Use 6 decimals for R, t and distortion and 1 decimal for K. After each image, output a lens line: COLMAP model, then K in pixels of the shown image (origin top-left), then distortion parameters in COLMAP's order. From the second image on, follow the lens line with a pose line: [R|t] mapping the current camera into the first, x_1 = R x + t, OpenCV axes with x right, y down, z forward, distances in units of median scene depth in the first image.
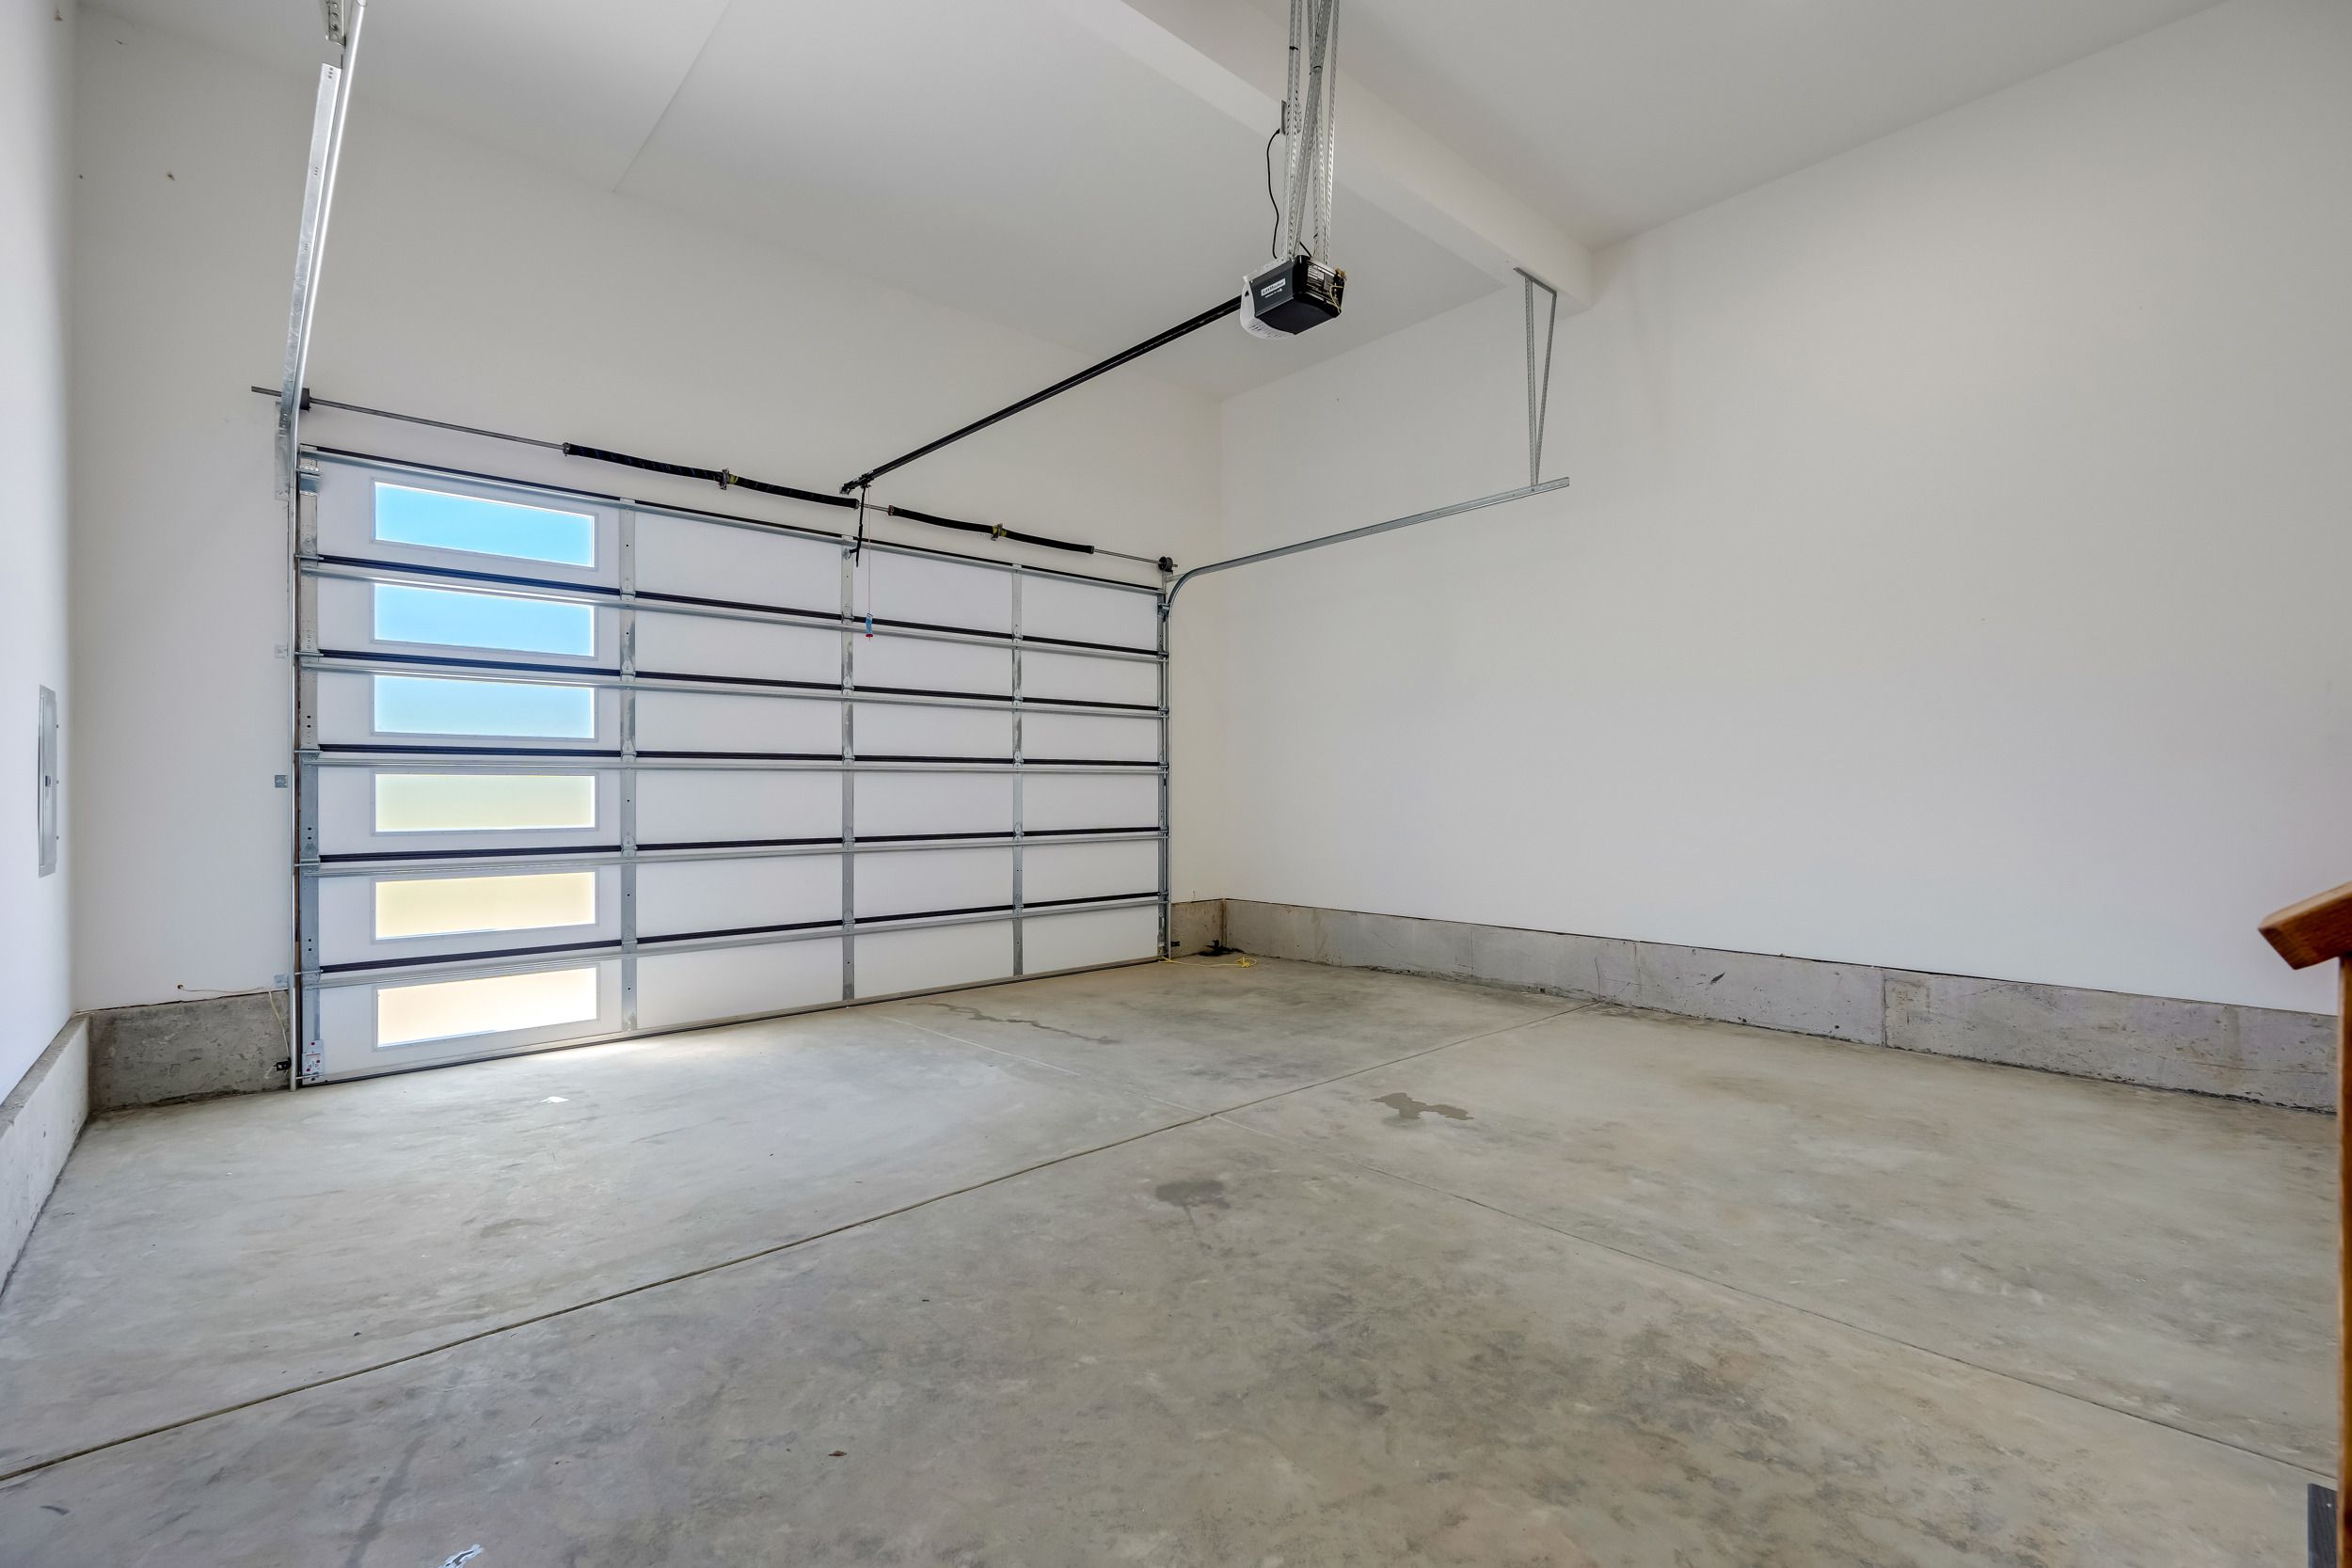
lens RADIAL K [[1031.6, 0, 1170.5], [0, 1031.6, 779.1], [0, 0, 1]] dist [-0.018550, 0.000173]
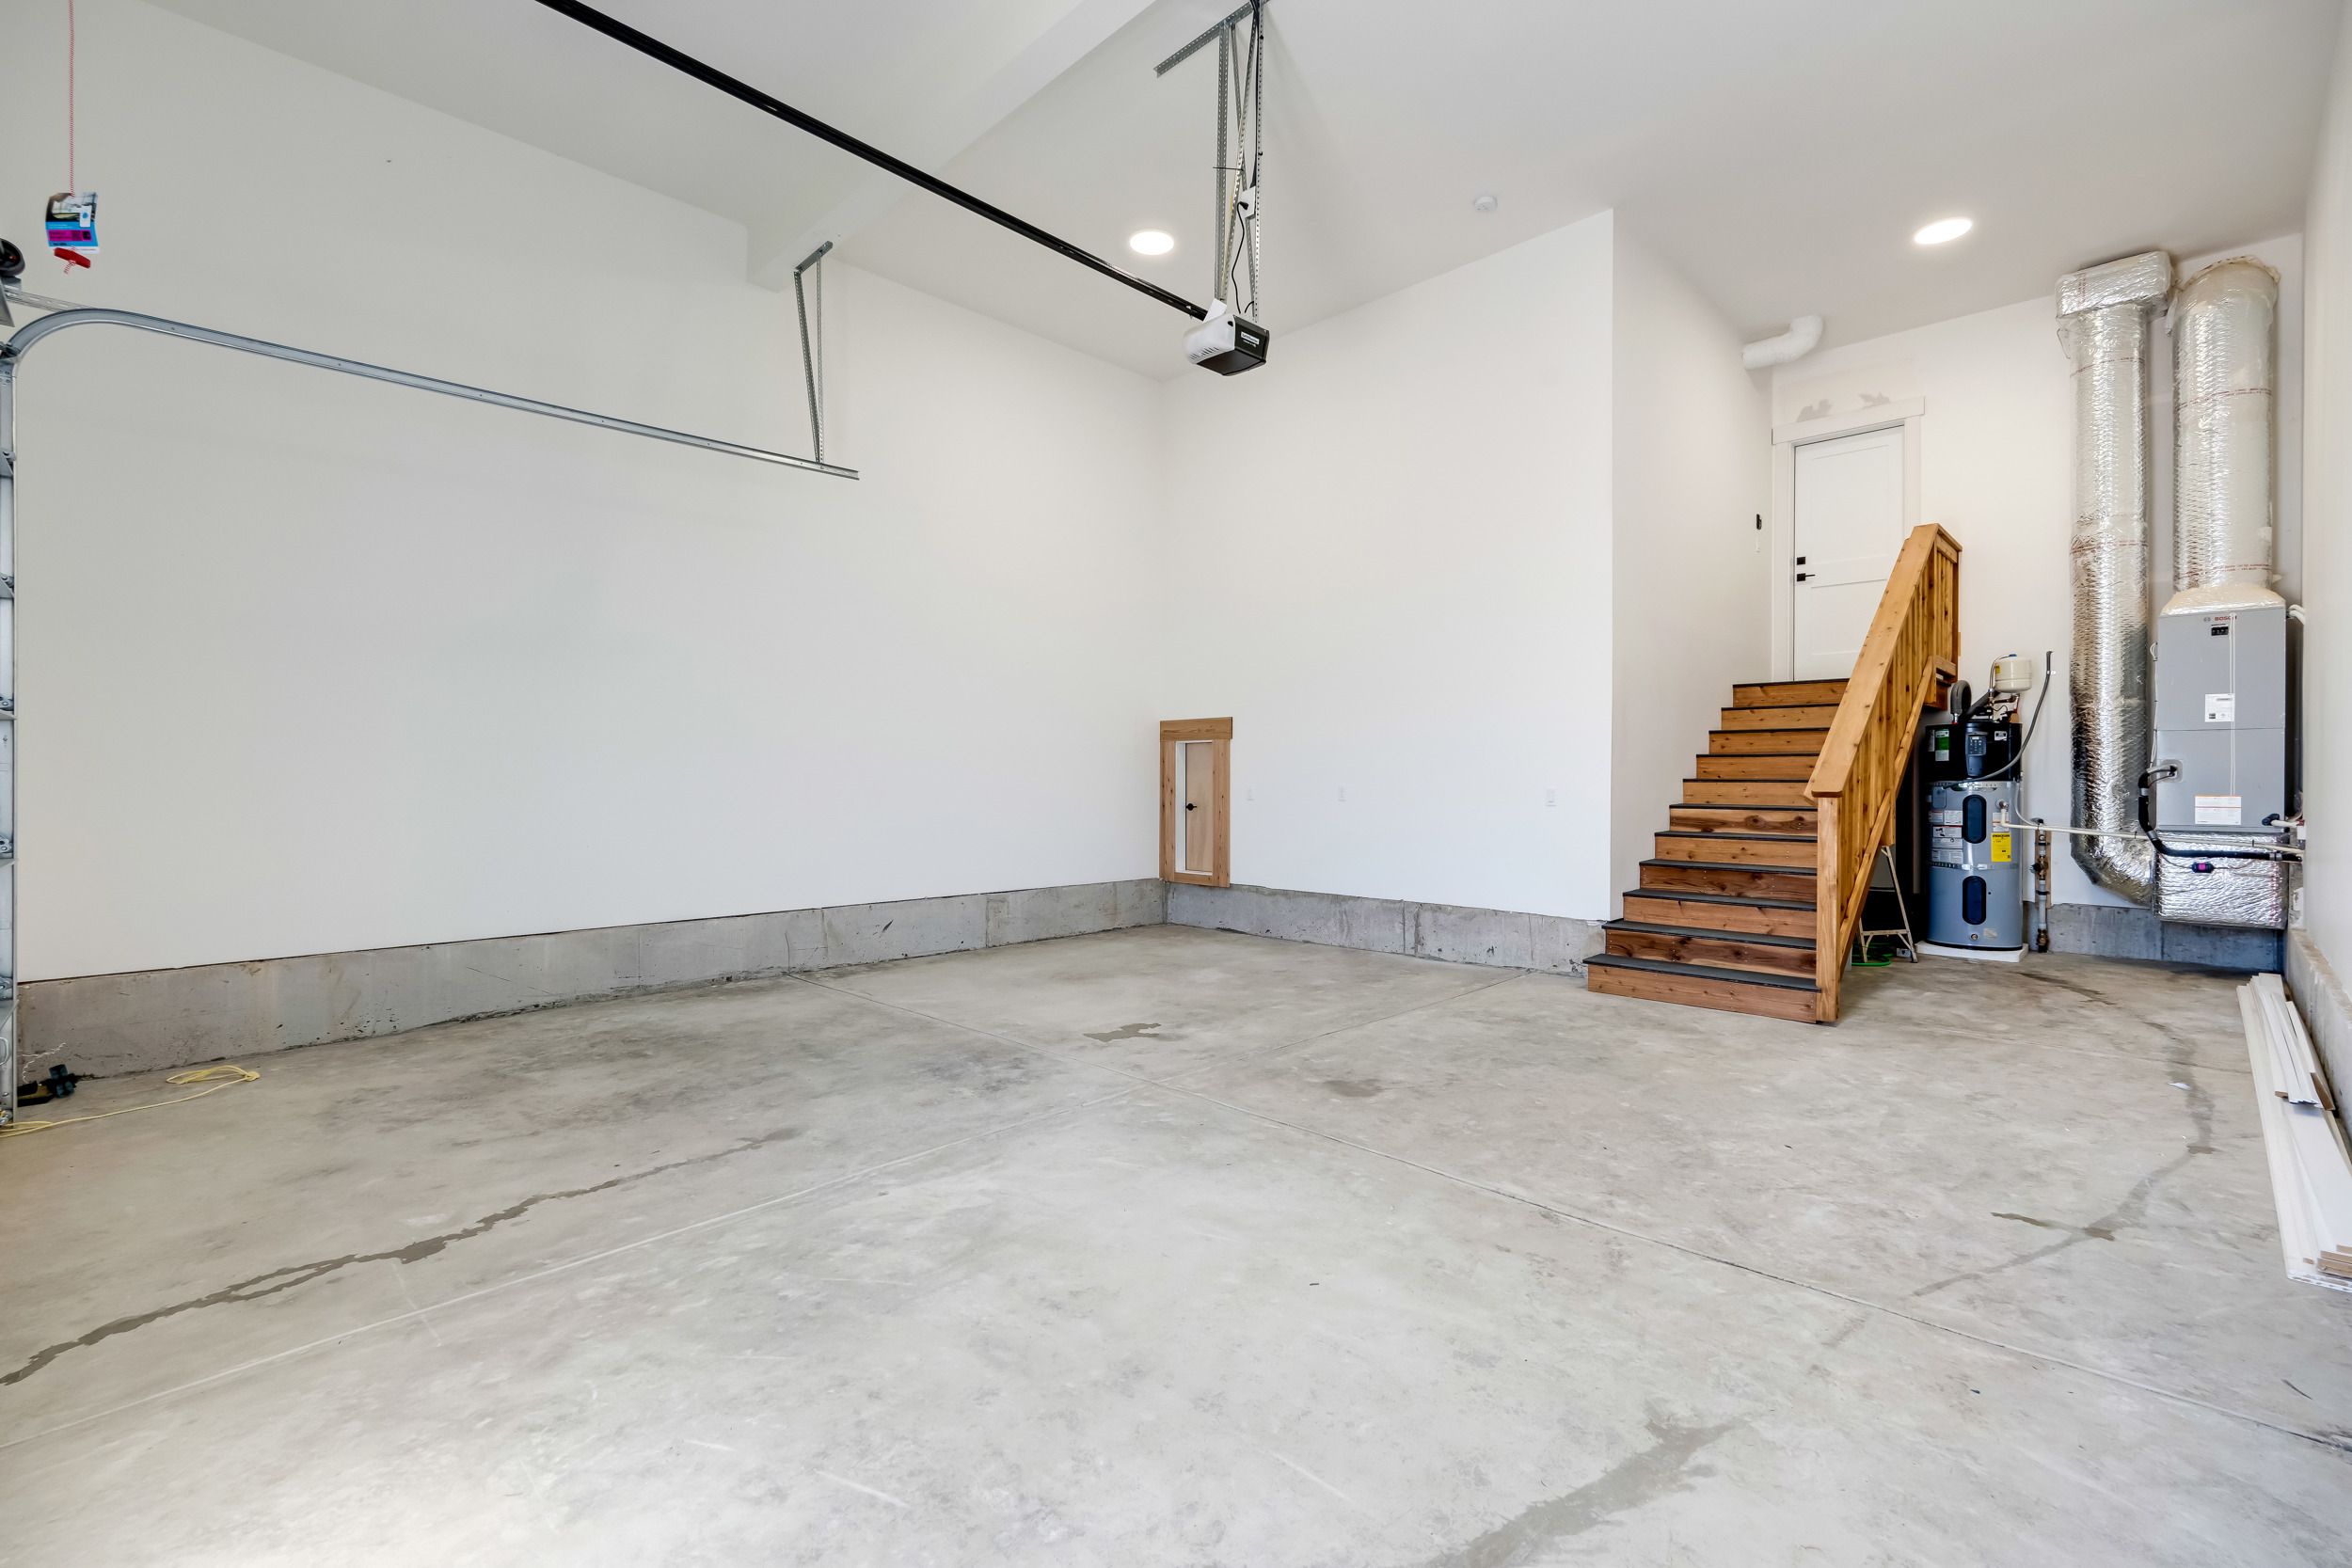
lens RADIAL K [[1031.6, 0, 1170.5], [0, 1031.6, 779.1], [0, 0, 1]] dist [-0.018550, 0.000173]
pose [[-0.032391, -0.001372, 0.999474, -0.942878], [-0.009780, 0.999952, 0.001056, 0.025451], [-0.999427, -0.009741, -0.032403, 0.987293]]
